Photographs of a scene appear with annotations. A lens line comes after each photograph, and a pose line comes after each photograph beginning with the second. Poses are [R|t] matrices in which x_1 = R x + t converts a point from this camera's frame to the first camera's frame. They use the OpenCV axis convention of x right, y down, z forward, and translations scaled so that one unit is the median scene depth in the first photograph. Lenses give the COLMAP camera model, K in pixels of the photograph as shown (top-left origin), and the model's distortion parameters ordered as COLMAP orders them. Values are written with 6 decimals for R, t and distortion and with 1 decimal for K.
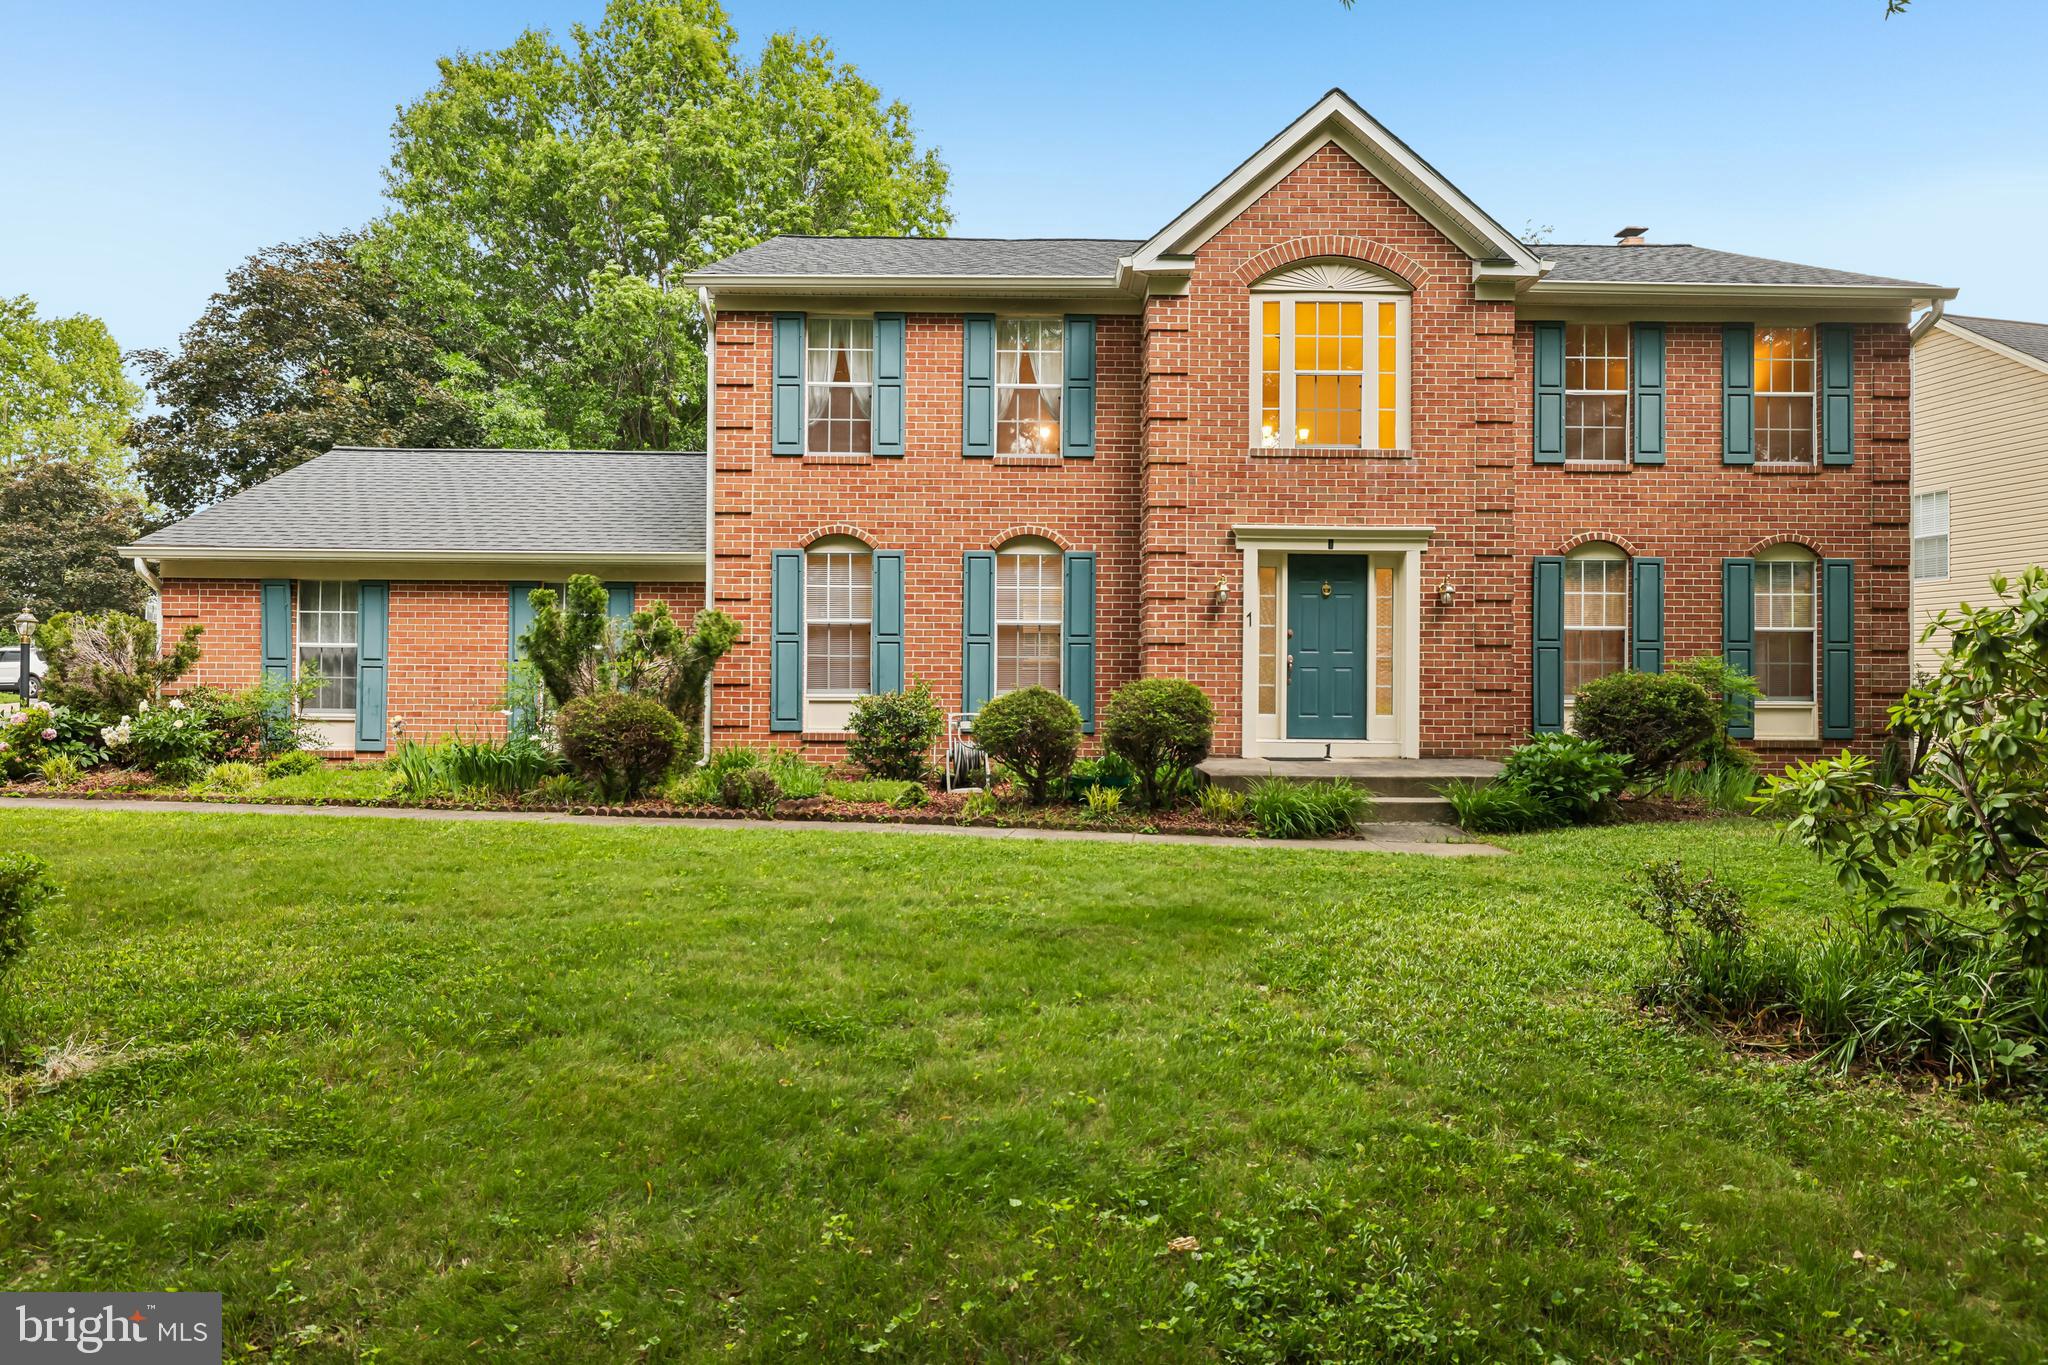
lens RADIAL K [[1116.6, 0, 1024.0], [0, 1116.6, 682.5], [0, 0, 1]] dist [-0.001690, 0.000290]
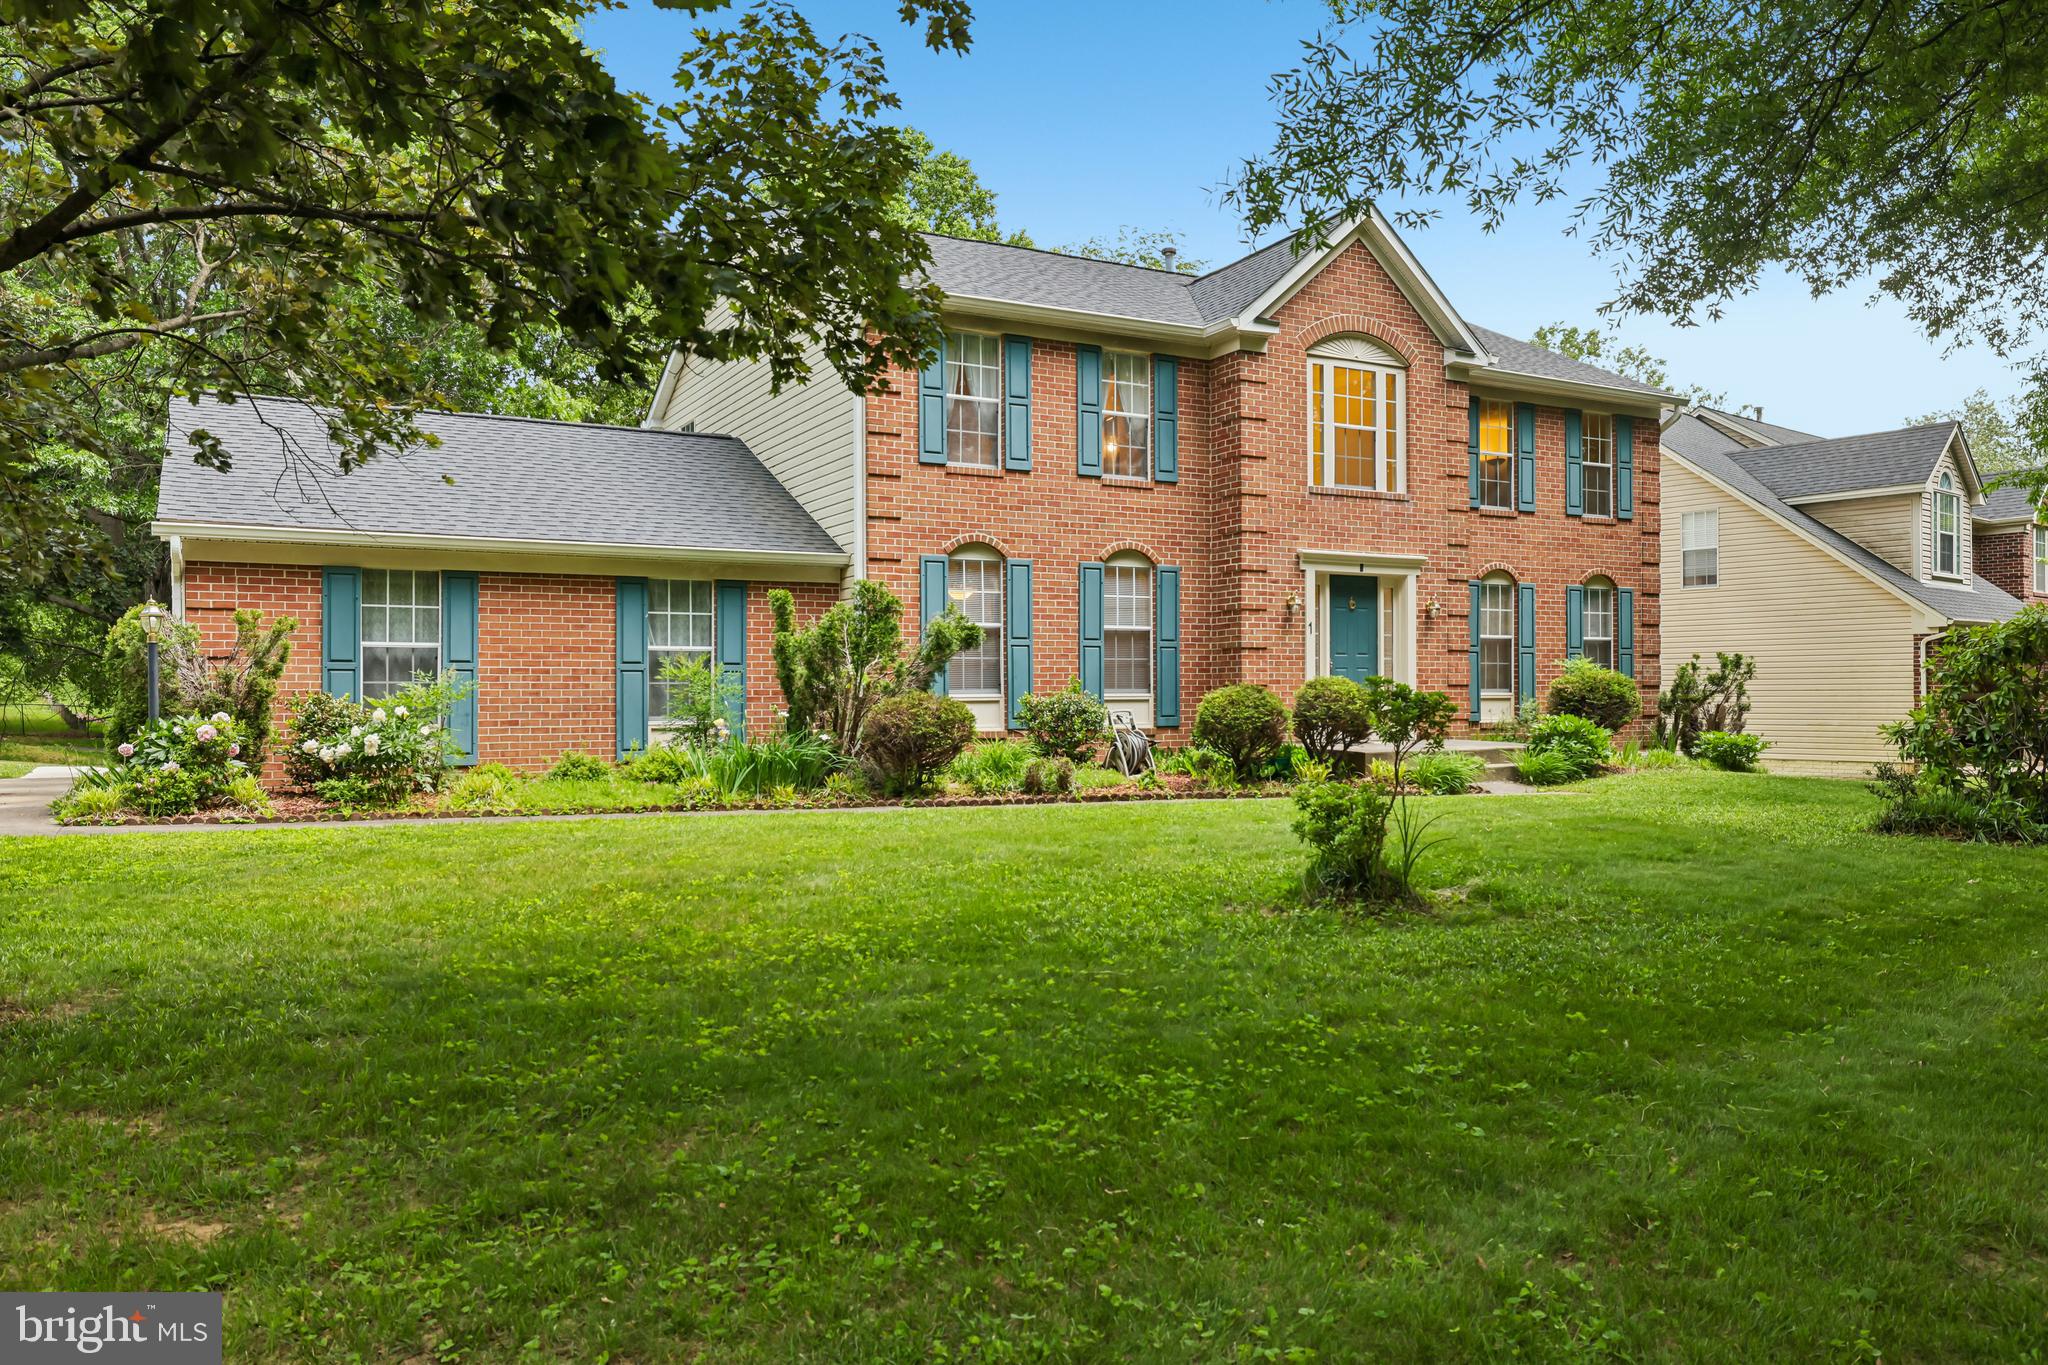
lens RADIAL K [[1448.1, 0, 1021.2], [0, 1448.1, 701.5], [0, 0, 1]] dist [-0.005085, -0.000654]
pose [[0.882653, -0.013480, 0.469831, -0.771863], [0.008177, 0.999878, 0.013325, -0.000866], [-0.469953, -0.007920, 0.882656, -0.223178]]
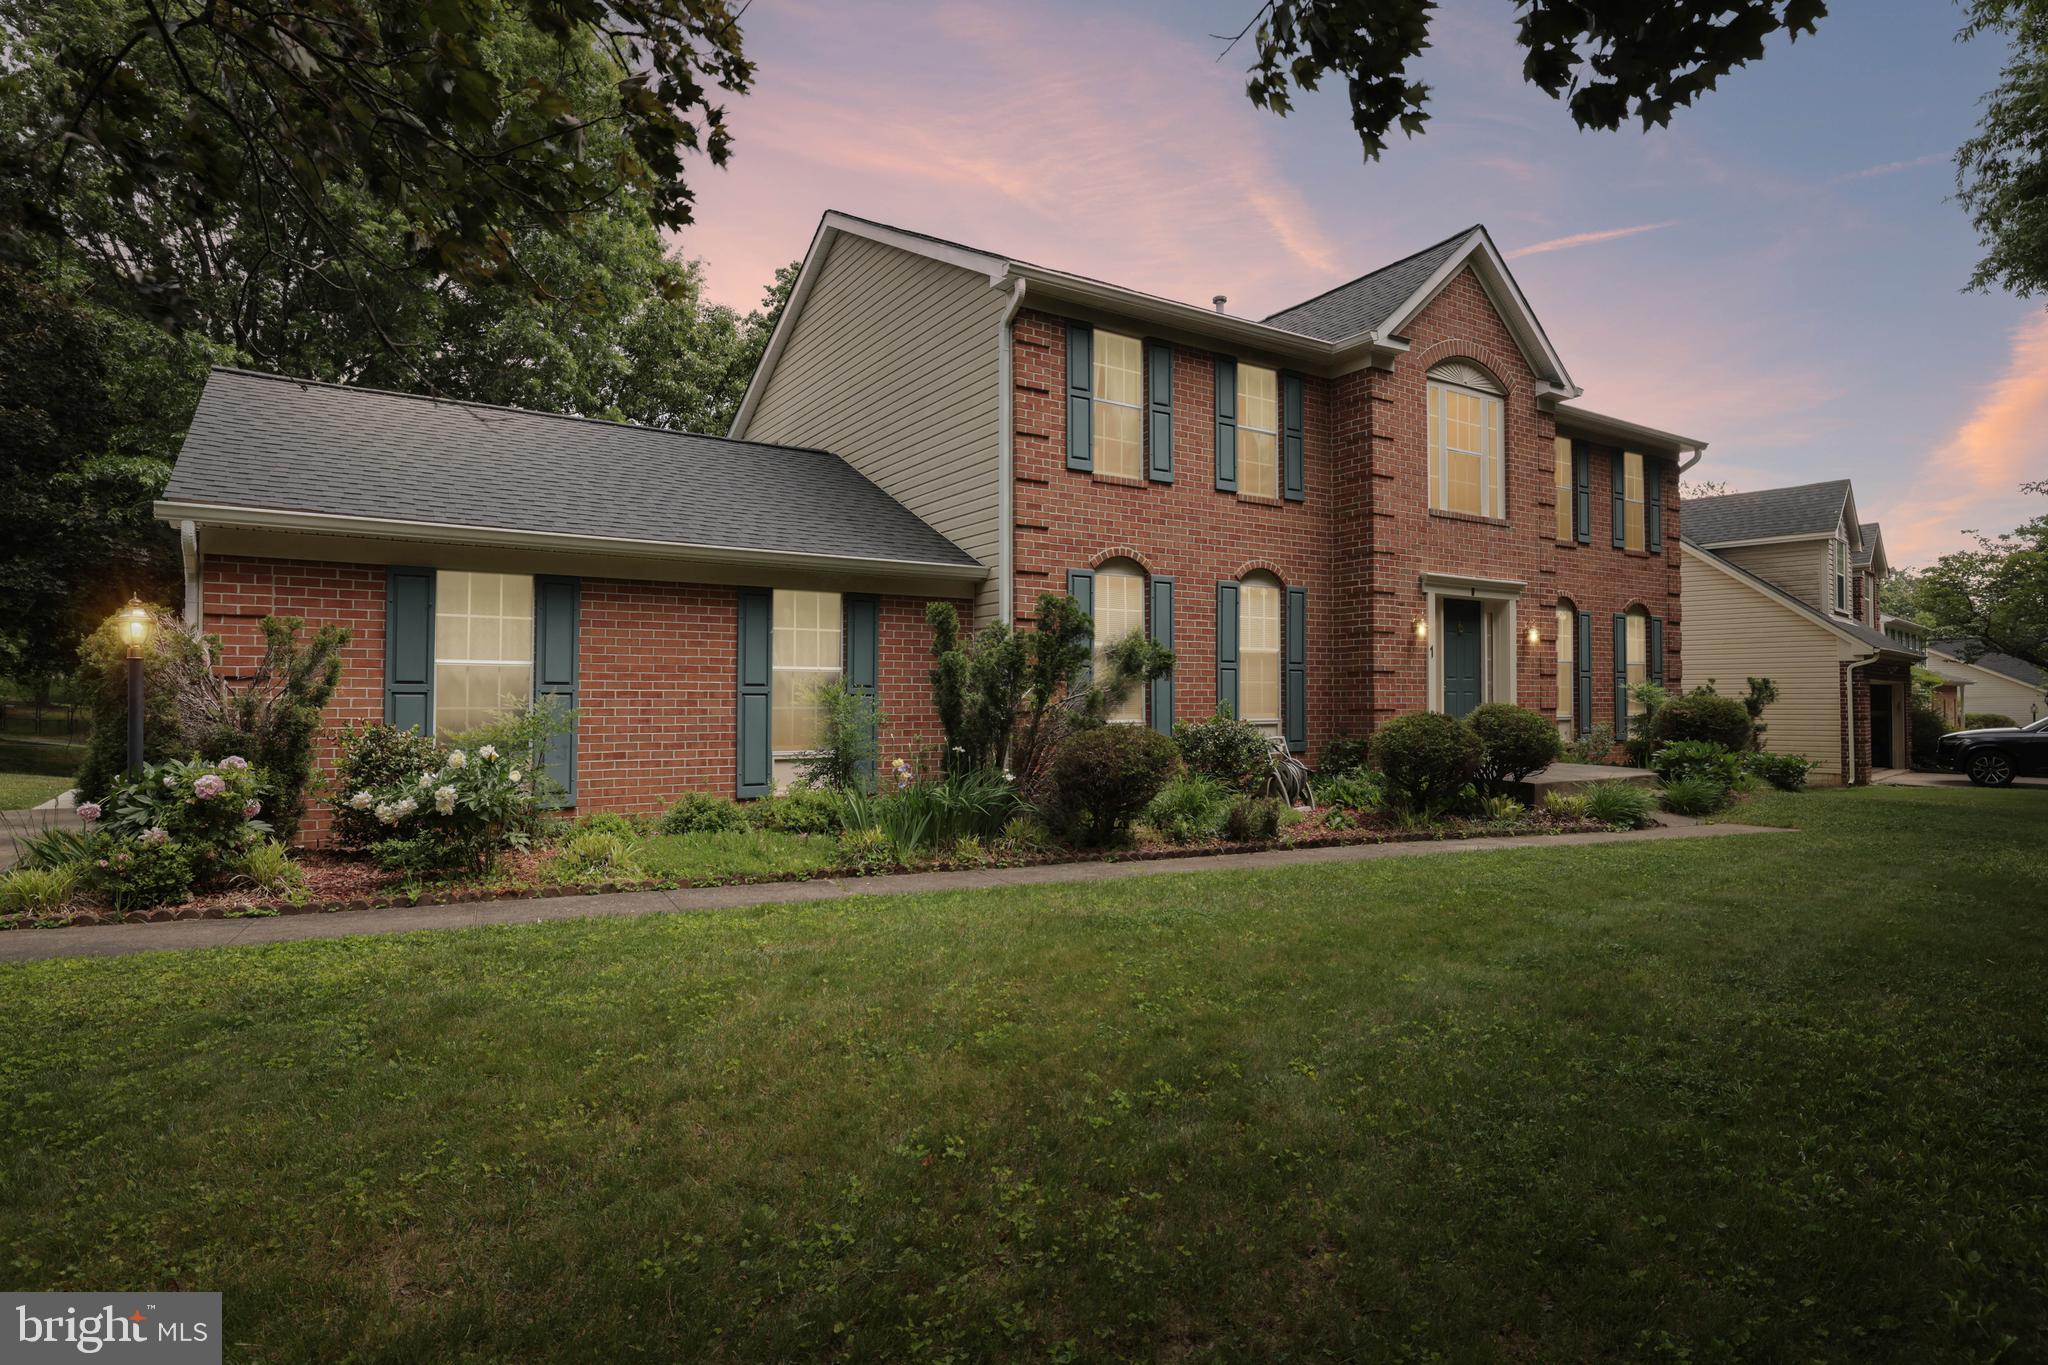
lens RADIAL K [[1083.9, 0, 1024.0], [0, 1083.9, 682.5], [0, 0, 1]] dist [-0.001590, -0.000260]
pose [[0.844885, 0.001531, 0.534946, -0.747067], [0.003155, 0.999964, -0.007844, -0.015449], [-0.534939, 0.008315, 0.844850, 0.244425]]
